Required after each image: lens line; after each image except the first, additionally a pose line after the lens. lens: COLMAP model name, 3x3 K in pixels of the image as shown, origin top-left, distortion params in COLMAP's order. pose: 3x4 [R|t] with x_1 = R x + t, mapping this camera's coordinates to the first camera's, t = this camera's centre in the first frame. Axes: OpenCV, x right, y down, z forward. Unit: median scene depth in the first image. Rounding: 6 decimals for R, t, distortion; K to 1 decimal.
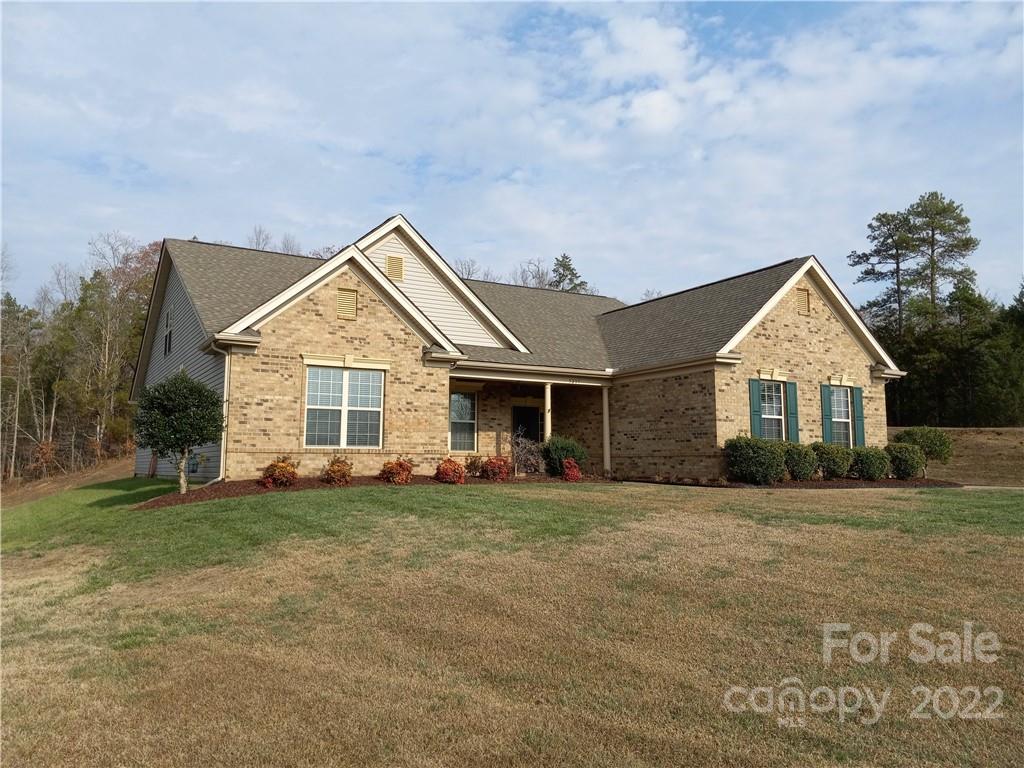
lens RADIAL K [[809.1, 0, 514.5], [0, 809.1, 361.6], [0, 0, 1]] dist [0.058360, -0.109919]
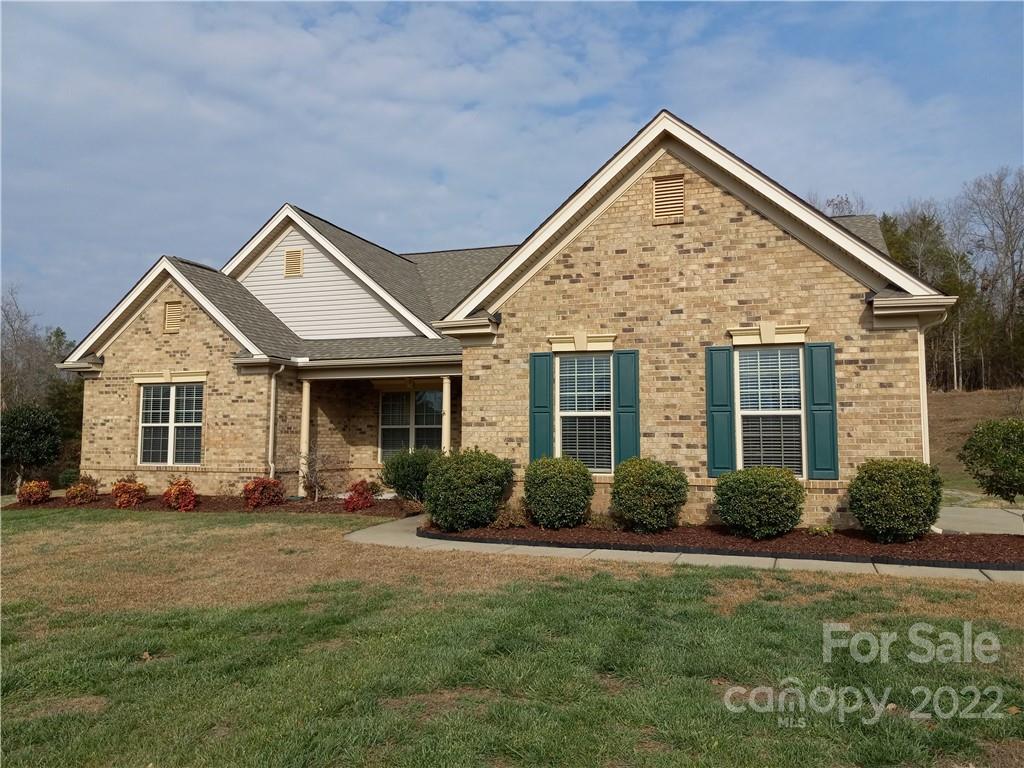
lens RADIAL K [[860.6, 0, 511.0], [0, 860.6, 362.1], [0, 0, 1]] dist [0.209921, -0.698775]
pose [[0.642885, -0.077783, -0.762003, 0.812699], [0.097435, 0.995053, -0.019368, 0.040558], [0.759740, -0.061795, 0.647284, 0.602903]]
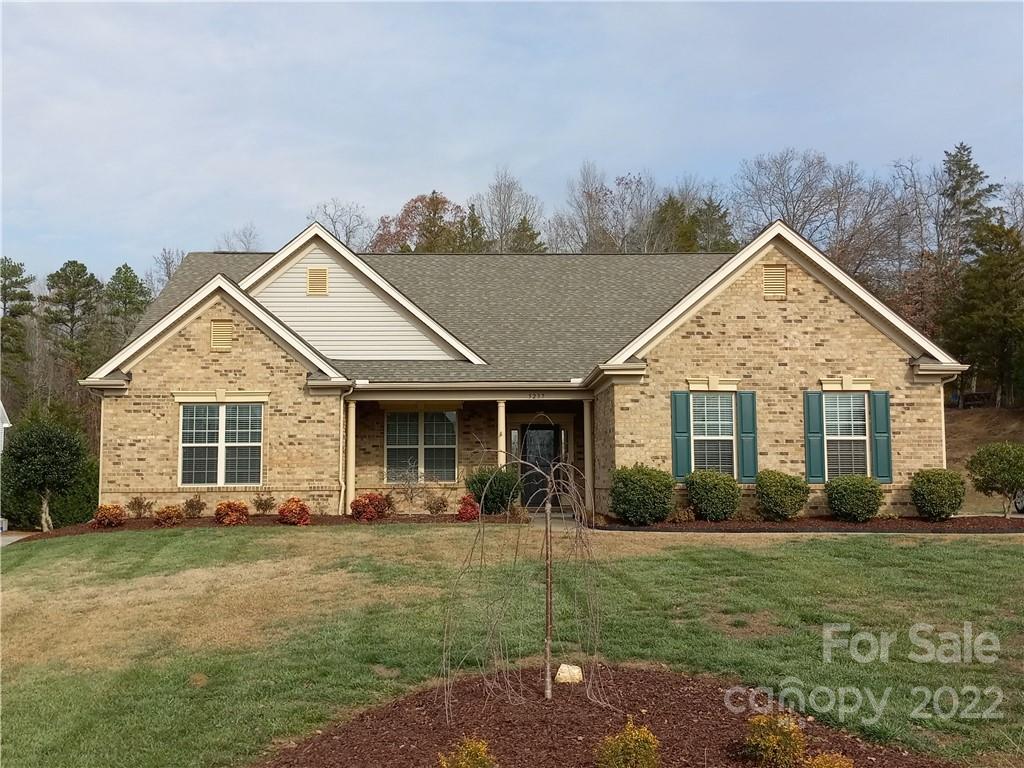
lens RADIAL K [[1364.2, 0, 513.3], [0, 1364.2, 341.9], [0, 0, 1]] dist [0.267625, -1.232724]
pose [[0.879428, -0.055970, -0.472730, 0.829796], [0.069440, 0.997525, 0.011074, -0.055200], [0.470940, -0.042565, 0.881138, -0.258867]]
